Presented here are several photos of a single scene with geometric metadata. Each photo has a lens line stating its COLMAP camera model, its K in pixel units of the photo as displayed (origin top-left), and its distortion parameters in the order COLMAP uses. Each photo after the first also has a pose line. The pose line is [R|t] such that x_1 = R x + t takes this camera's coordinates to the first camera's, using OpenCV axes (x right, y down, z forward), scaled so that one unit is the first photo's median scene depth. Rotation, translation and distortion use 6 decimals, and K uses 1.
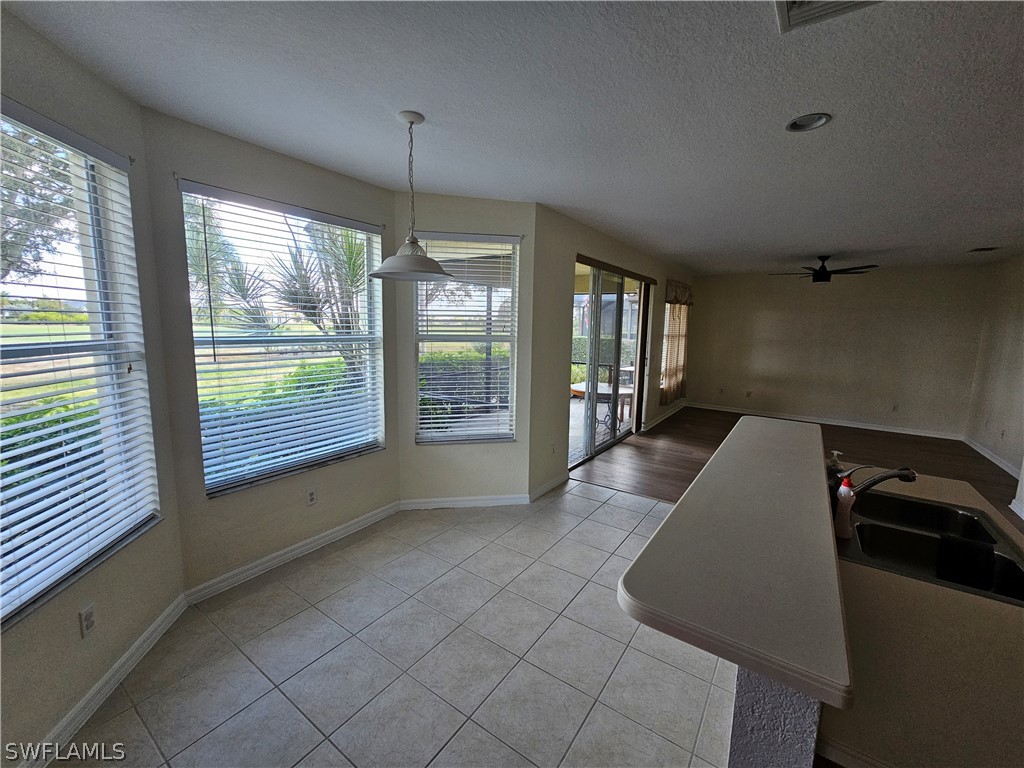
lens RADIAL K [[418.2, 0, 505.1], [0, 418.2, 383.2], [0, 0, 1]] dist [-0.004639, 0.001917]
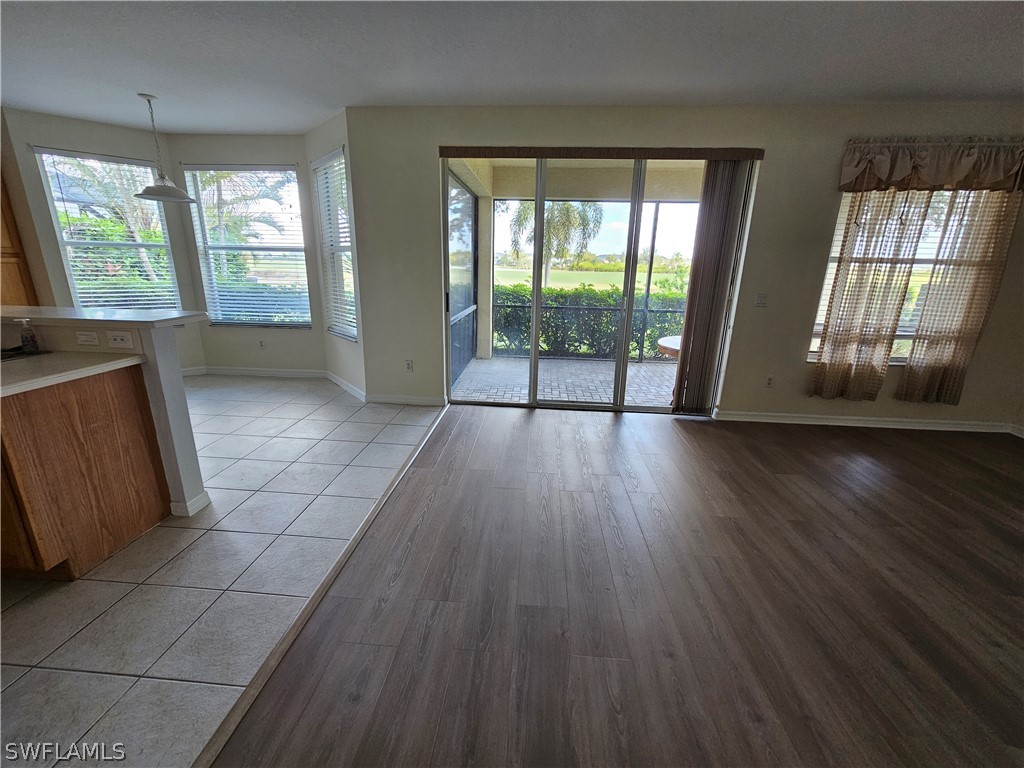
lens RADIAL K [[418.2, 0, 510.3], [0, 418.2, 378.2], [0, 0, 1]] dist [-0.004639, 0.001917]
pose [[0.523929, 0.220350, -0.822766, 0.670165], [-0.131323, 0.975305, 0.177577, -0.012271], [0.841578, 0.015010, 0.539927, 0.419969]]
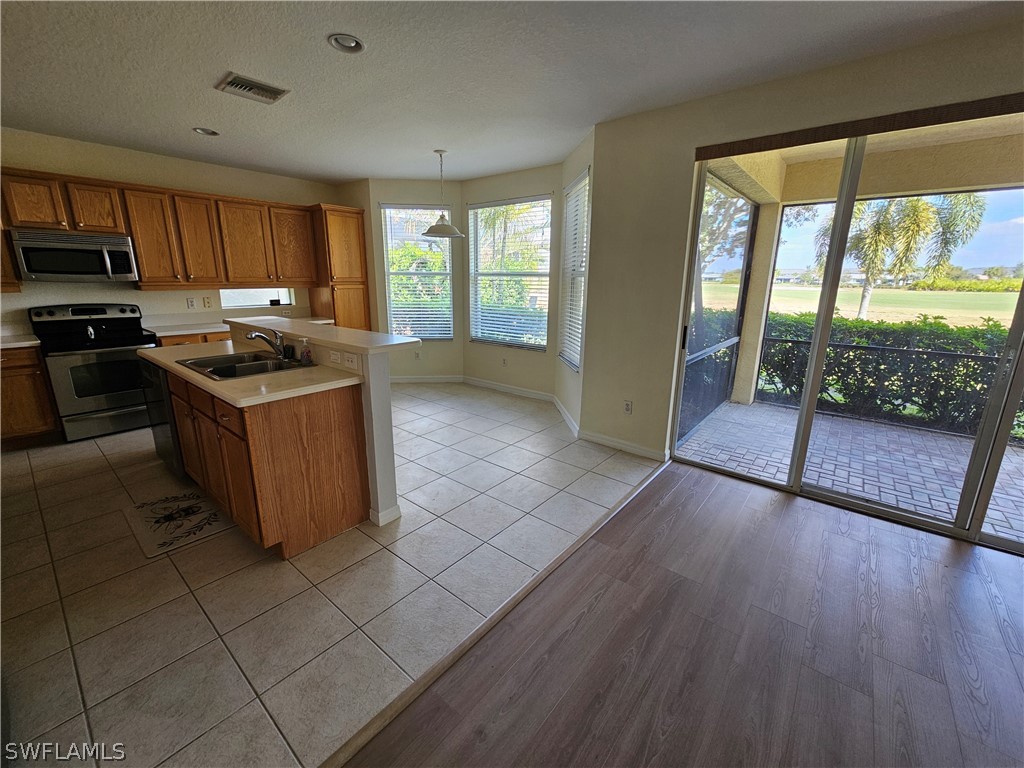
lens RADIAL K [[418.2, 0, 511.6], [0, 418.2, 378.2], [0, 0, 1]] dist [-0.004639, 0.001917]
pose [[-0.063725, 0.217951, -0.973877, 0.599996], [-0.150457, 0.962608, 0.225274, -0.034419], [0.986561, 0.160882, -0.028550, 0.491207]]
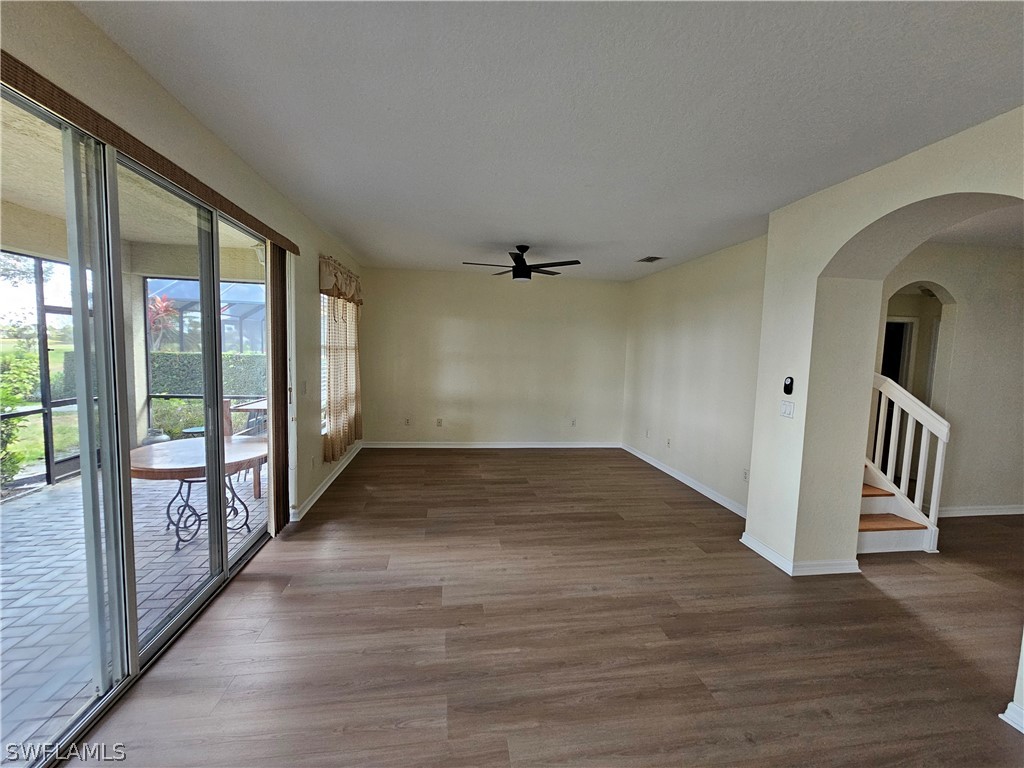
lens RADIAL K [[418.2, 0, 511.5], [0, 418.2, 380.5], [0, 0, 1]] dist [-0.004639, 0.001917]
pose [[0.717732, -0.050635, 0.694476, 0.165280], [0.079900, 0.996754, -0.009901, -0.040592], [-0.691720, 0.062595, 0.719448, 0.402069]]
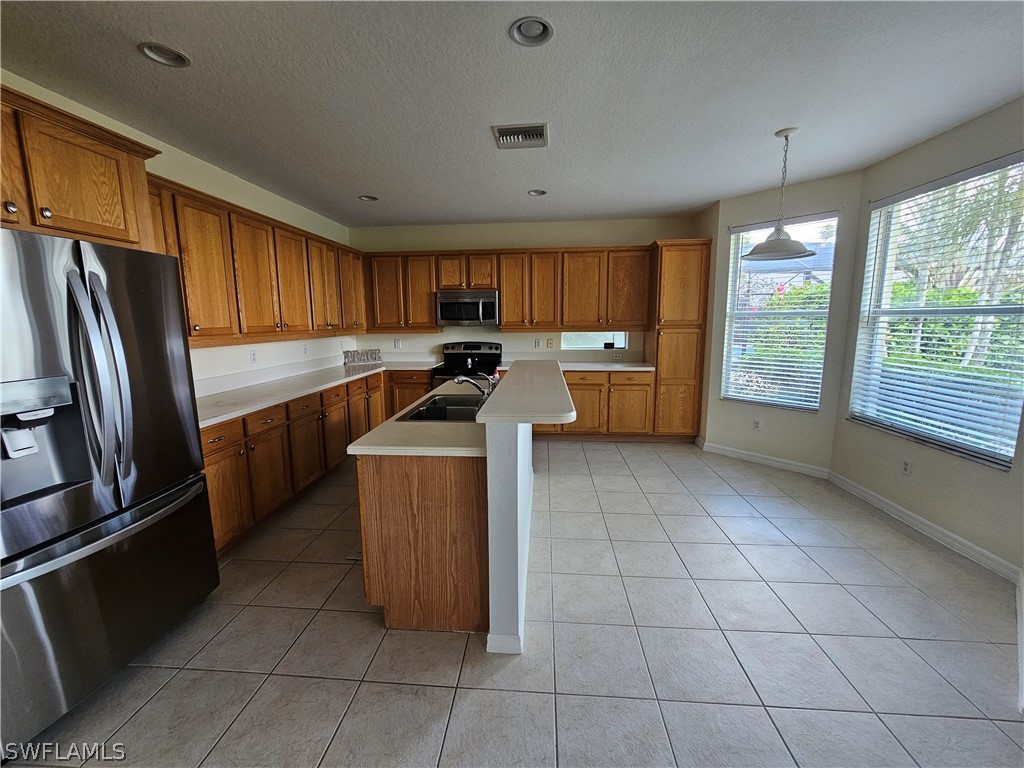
lens RADIAL K [[418.2, 0, 512.3], [0, 418.2, 380.5], [0, 0, 1]] dist [-0.004639, 0.001917]
pose [[-0.854304, 0.065473, -0.515633, 0.387217], [-0.079274, 0.964016, 0.253748, -0.049936], [0.513692, 0.257654, -0.818373, 0.575291]]
